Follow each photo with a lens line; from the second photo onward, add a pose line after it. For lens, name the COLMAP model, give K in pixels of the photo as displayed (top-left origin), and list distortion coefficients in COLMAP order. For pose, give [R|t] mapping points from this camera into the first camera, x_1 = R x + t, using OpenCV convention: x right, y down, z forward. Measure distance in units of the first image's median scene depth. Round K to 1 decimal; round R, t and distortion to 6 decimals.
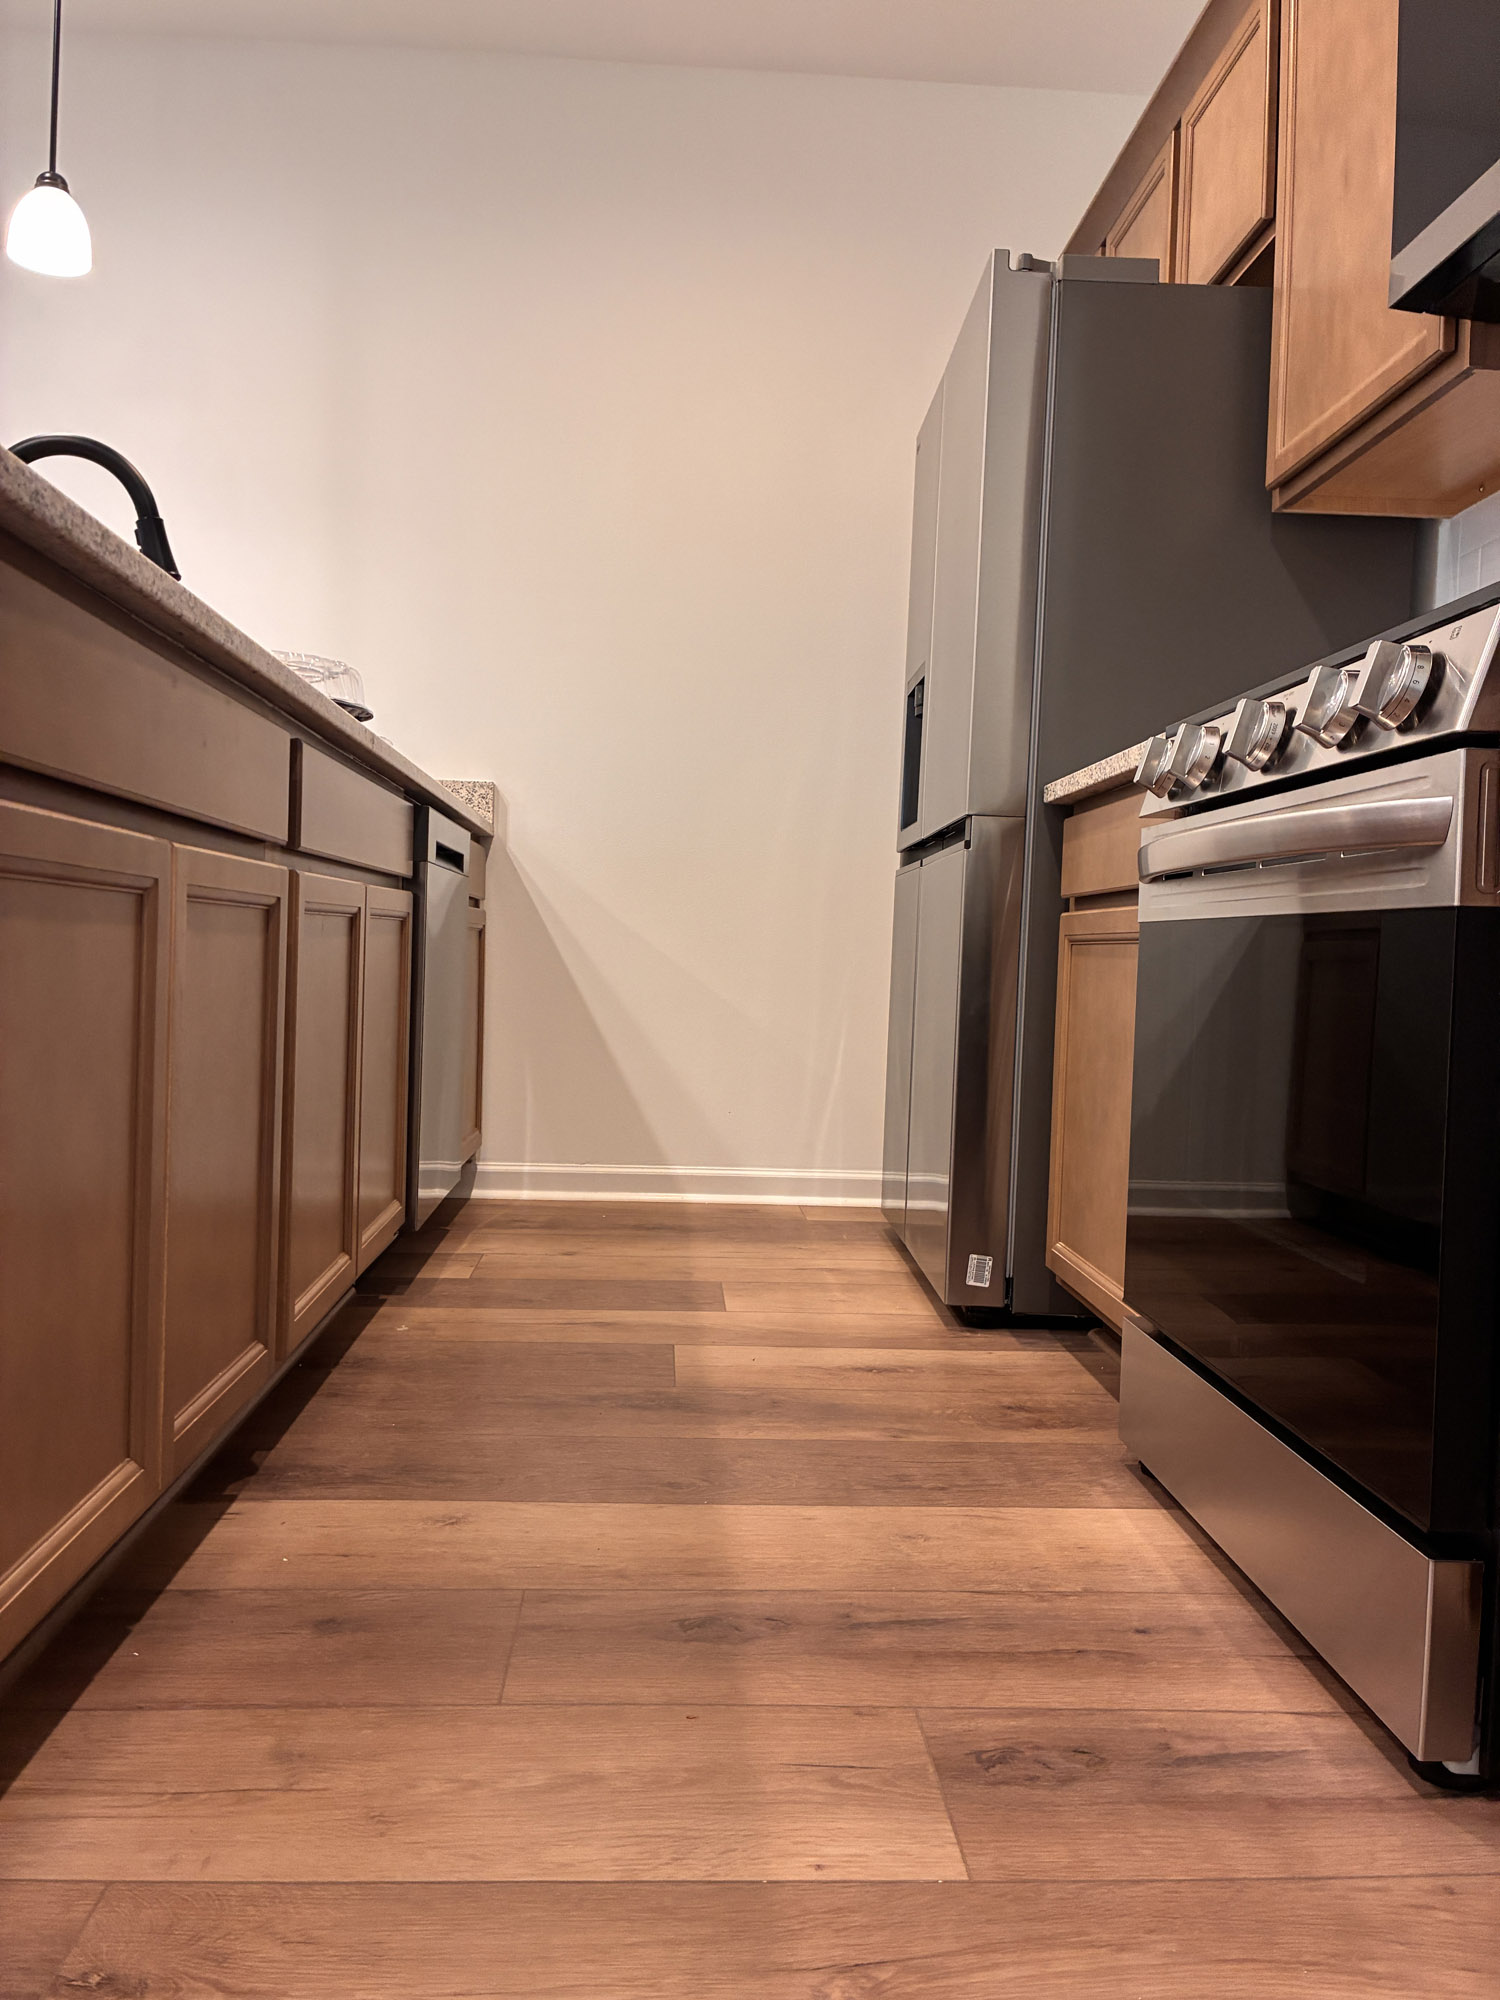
lens RADIAL K [[1518.3, 0, 753.6], [0, 1518.3, 1002.6], [0, 0, 1]] dist [0.046972, -0.047034]
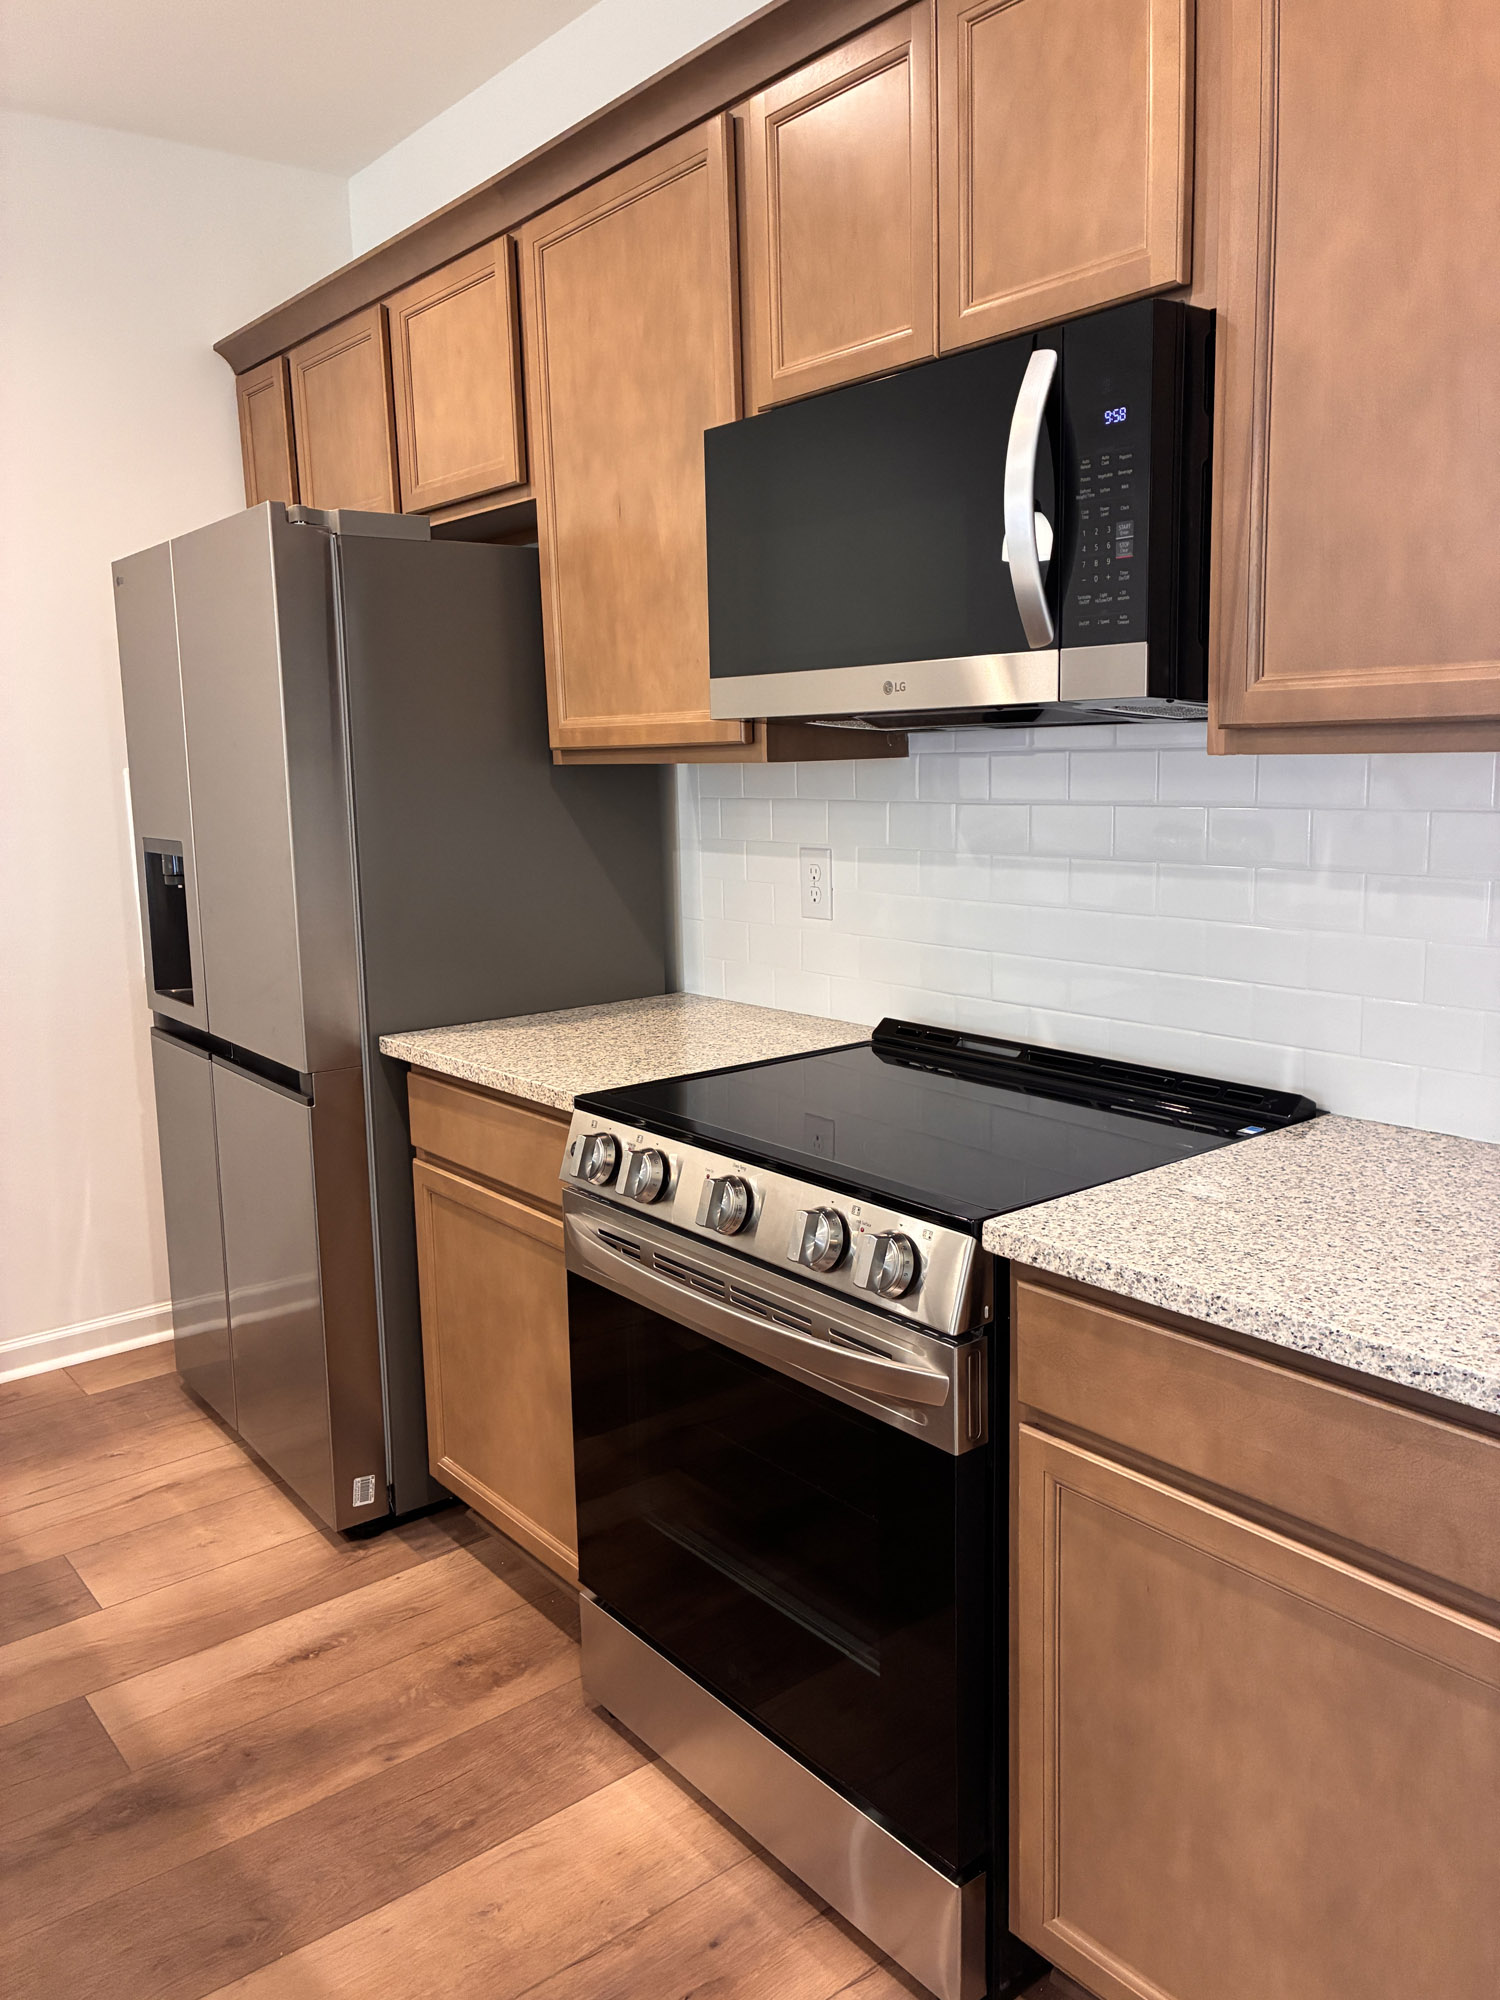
lens RADIAL K [[1518.3, 0, 766.5], [0, 1518.3, 991.8], [0, 0, 1]] dist [0.046972, -0.047034]
pose [[0.810814, -0.145612, 0.566902, -0.218062], [0.067084, 0.985297, 0.157132, -0.387782], [-0.581447, -0.089375, 0.808661, 0.014772]]
